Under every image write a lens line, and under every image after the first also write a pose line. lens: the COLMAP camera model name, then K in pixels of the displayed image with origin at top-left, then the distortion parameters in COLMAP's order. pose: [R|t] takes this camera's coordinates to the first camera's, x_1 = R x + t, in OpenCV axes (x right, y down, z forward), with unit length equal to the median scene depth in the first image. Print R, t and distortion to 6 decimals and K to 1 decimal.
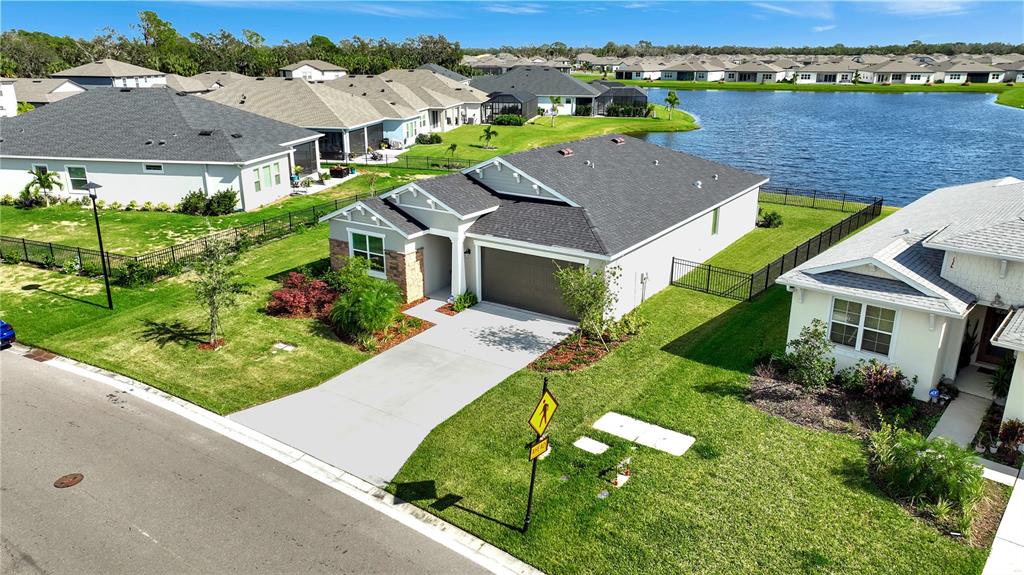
lens RADIAL K [[771.2, 0, 512.0], [0, 771.2, 287.5], [0, 0, 1]] dist [0.016086, 0.007711]
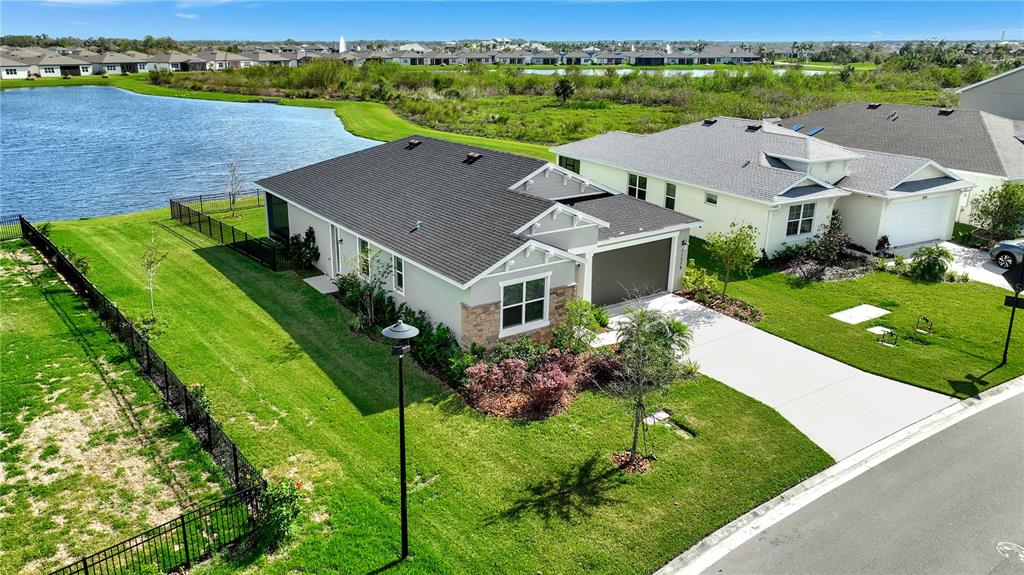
lens RADIAL K [[784.3, 0, 512.0], [0, 784.3, 287.5], [0, 0, 1]] dist [0.007376, 0.008232]
pose [[0.308488, -0.283055, 0.908138, -0.419828], [0.277020, 0.940052, 0.198901, -0.102549], [-0.909997, 0.190214, 0.368406, 0.324927]]
